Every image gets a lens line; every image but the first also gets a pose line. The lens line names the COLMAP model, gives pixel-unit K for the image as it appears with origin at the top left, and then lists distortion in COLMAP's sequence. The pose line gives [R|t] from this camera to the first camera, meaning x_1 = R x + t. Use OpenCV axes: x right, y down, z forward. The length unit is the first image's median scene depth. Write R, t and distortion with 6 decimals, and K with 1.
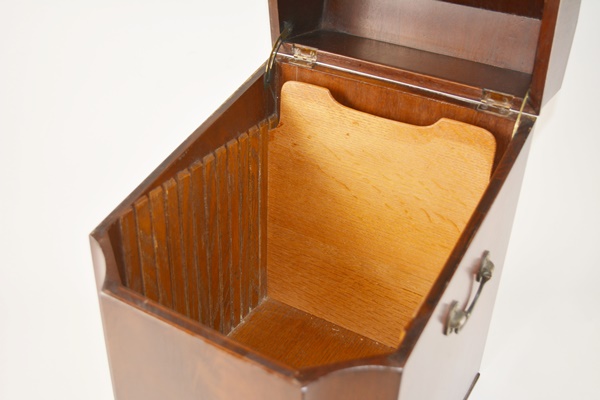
lens RADIAL K [[695.1, 0, 300.0], [0, 695.1, 200.0], [0, 0, 1]] dist [-0.083726, -0.003591]
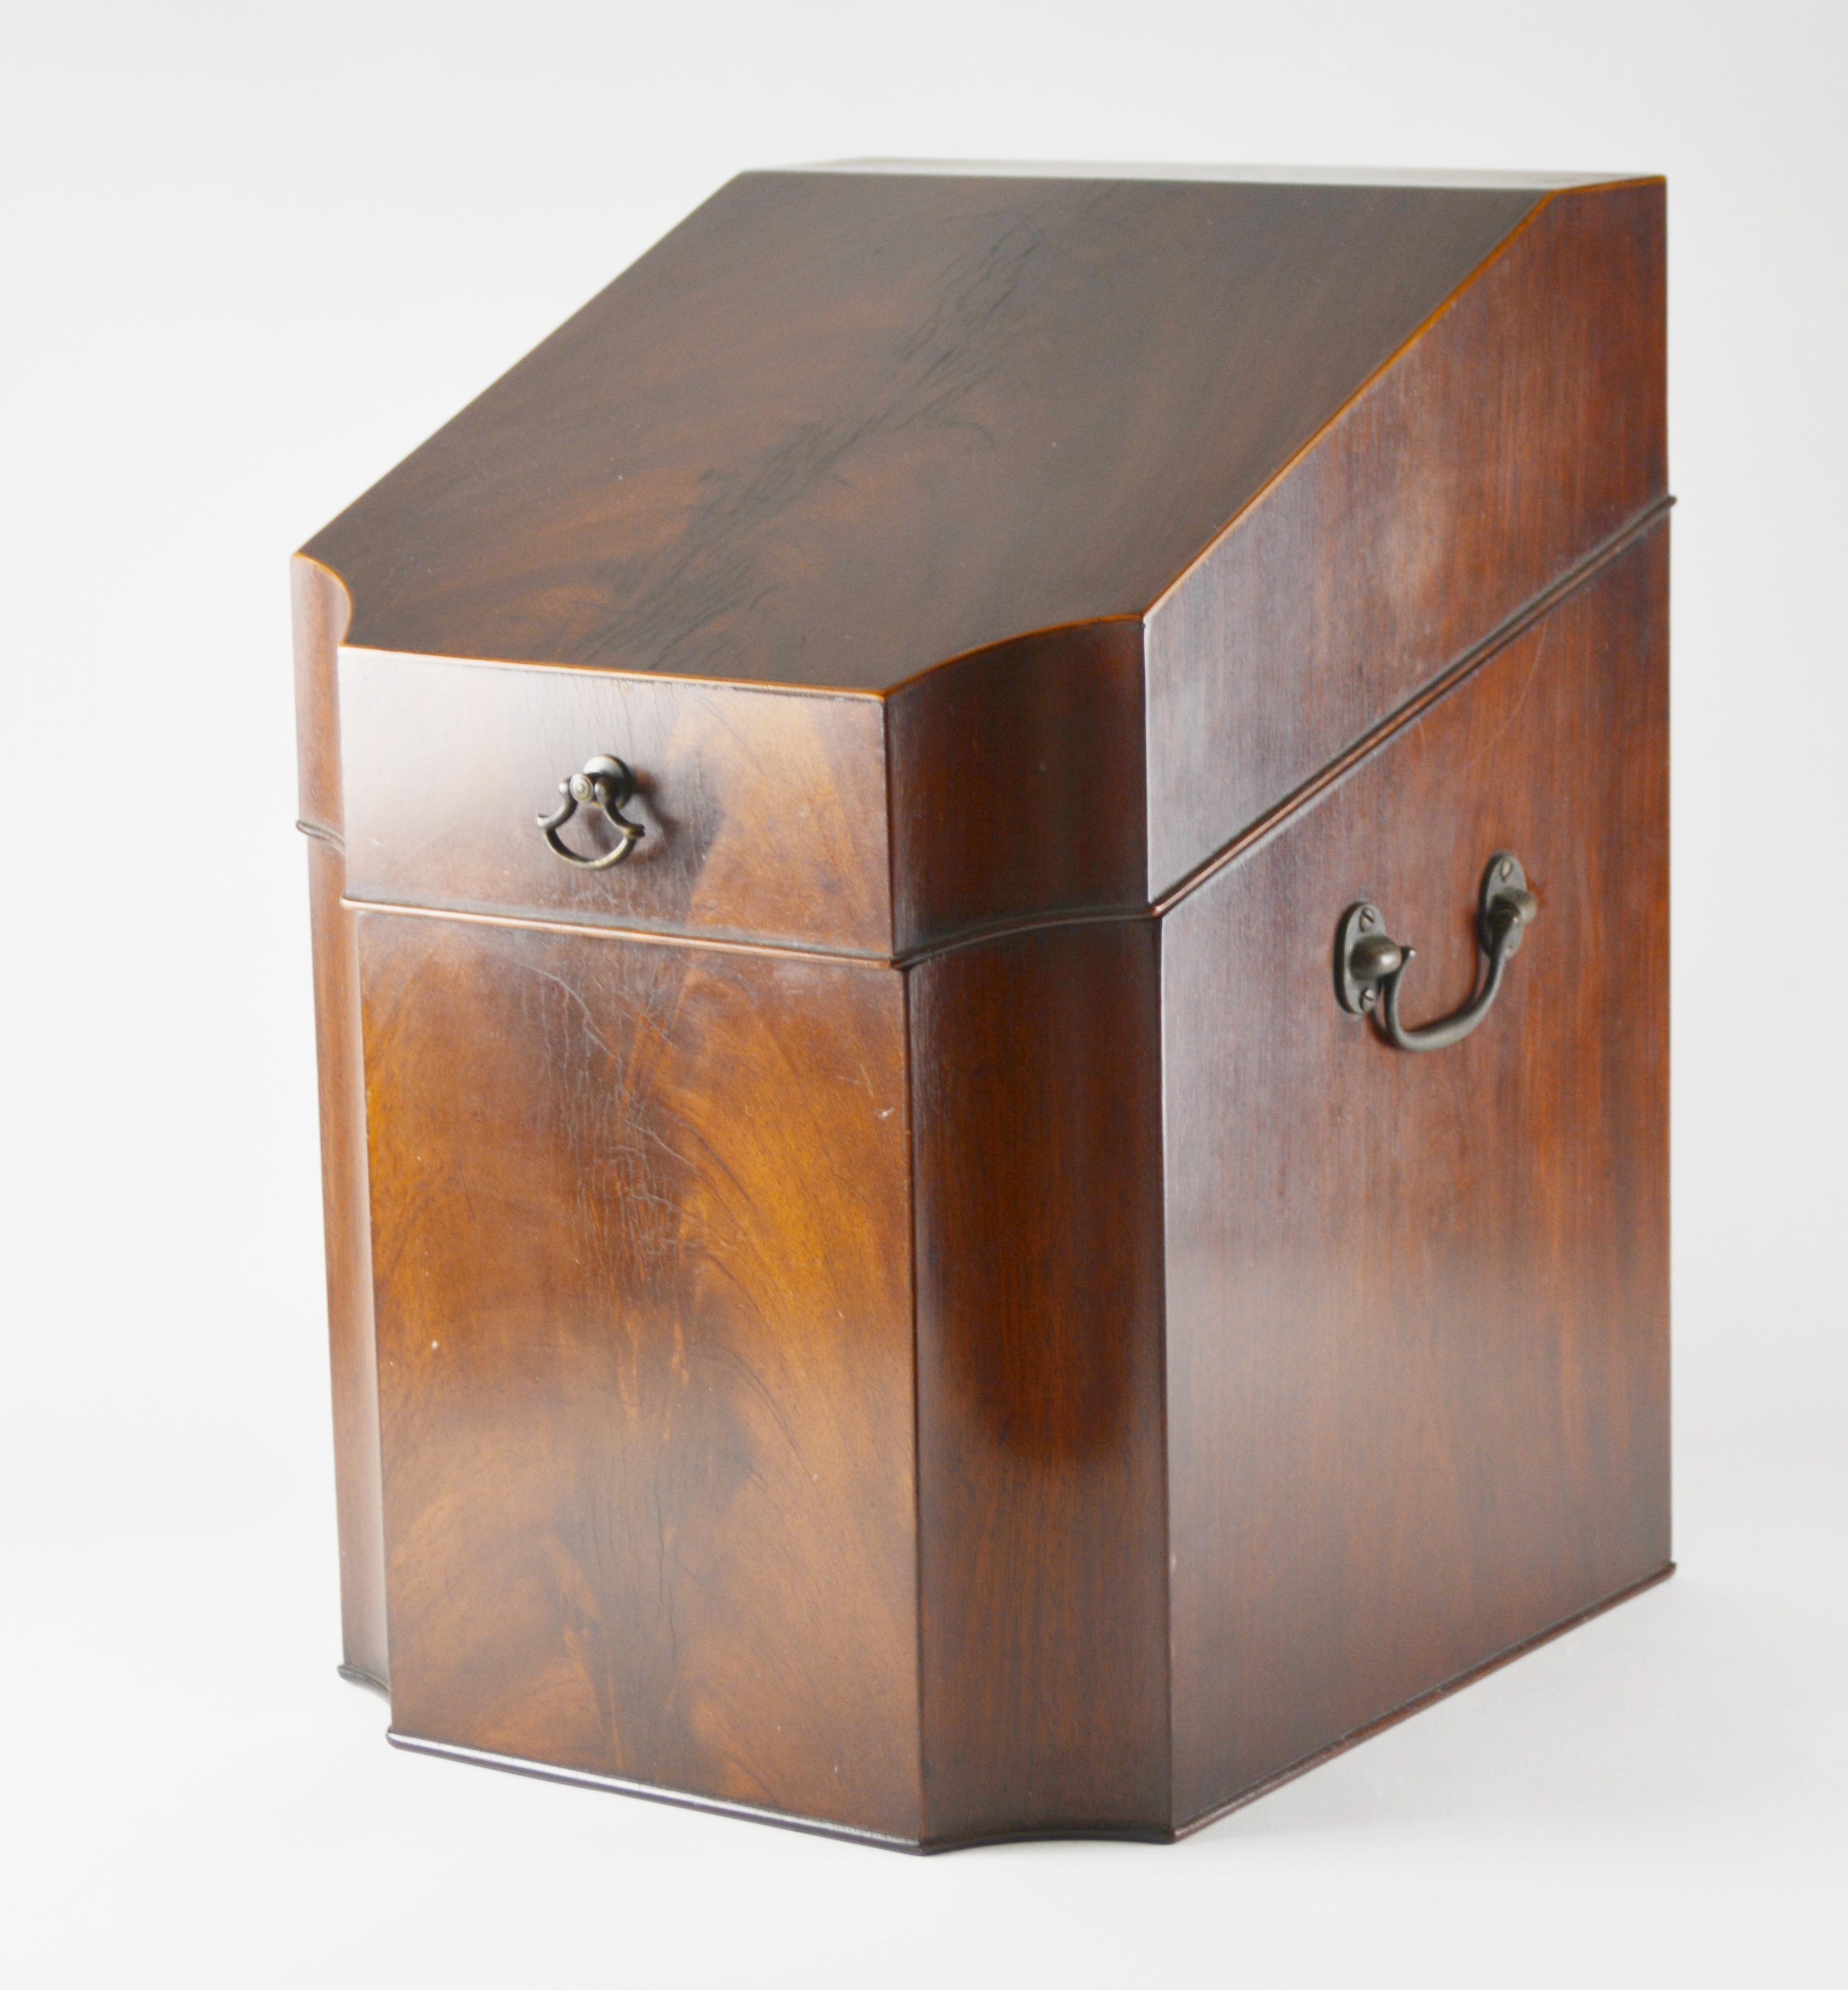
lens RADIAL K [[6215.0, 0, 1053.9], [0, 6215.0, 994.8], [0, 0, 1]] dist [0.040376, -0.448860]
pose [[0.997516, -0.044771, -0.054389, 0.182012], [0.023375, 0.938683, -0.343988, 0.970915], [0.066455, 0.341862, 0.937397, -1.489468]]
